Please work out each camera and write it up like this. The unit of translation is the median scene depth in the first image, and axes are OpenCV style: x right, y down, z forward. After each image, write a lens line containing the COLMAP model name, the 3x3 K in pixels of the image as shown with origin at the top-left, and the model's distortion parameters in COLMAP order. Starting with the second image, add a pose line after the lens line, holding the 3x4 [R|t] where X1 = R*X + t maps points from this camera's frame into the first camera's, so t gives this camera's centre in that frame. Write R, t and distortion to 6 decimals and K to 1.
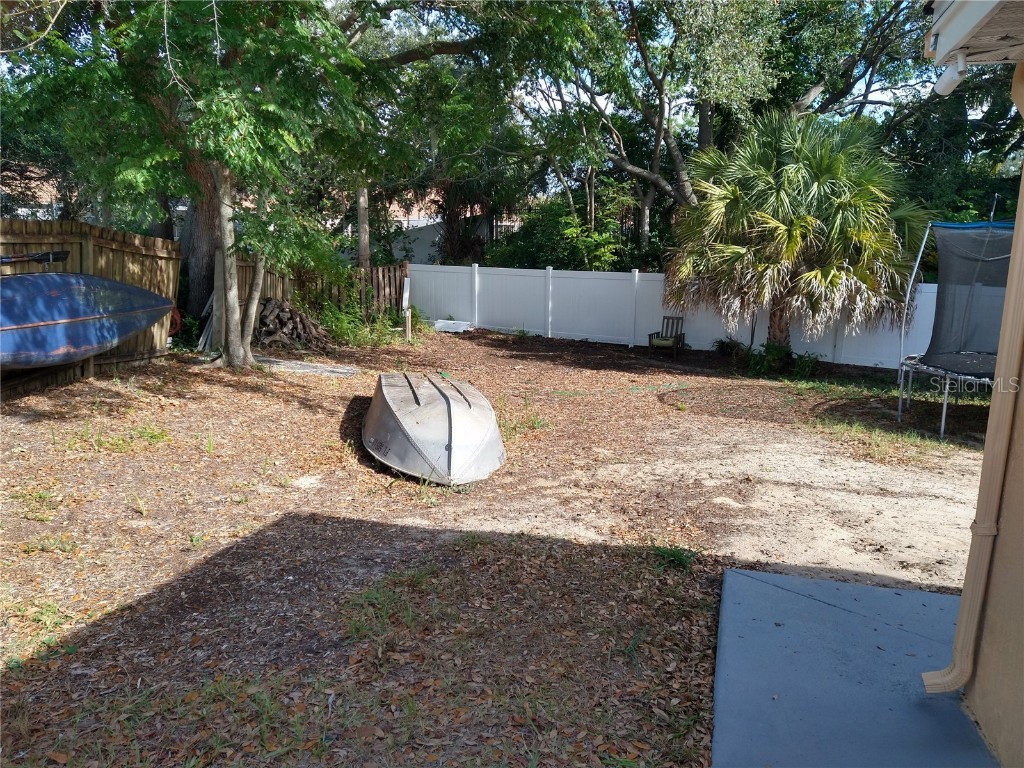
lens RADIAL K [[756.4, 0, 512.0], [0, 756.4, 384.0], [0, 0, 1]] dist [0.111170, -0.139041]
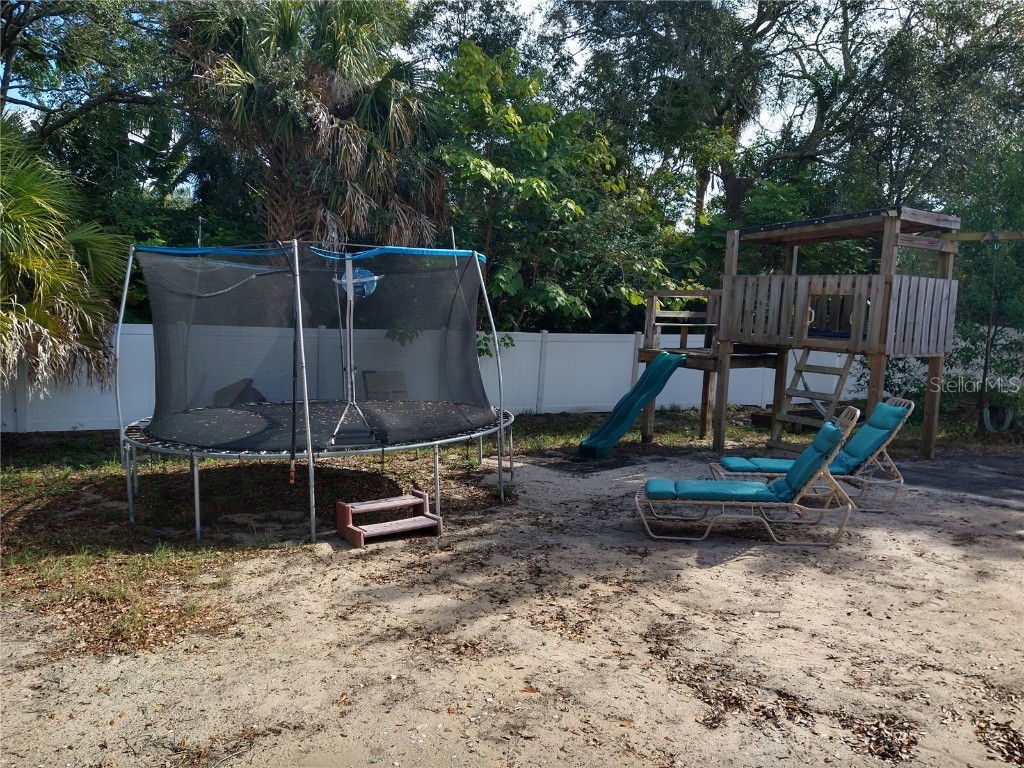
lens RADIAL K [[778.1, 0, 512.0], [0, 778.1, 384.0], [0, 0, 1]] dist [0.056824, -0.063601]
pose [[0.563678, -0.103372, 0.819501, 0.085455], [0.140183, 0.989718, 0.028422, -0.035838], [-0.814012, 0.098859, 0.572373, 0.209077]]
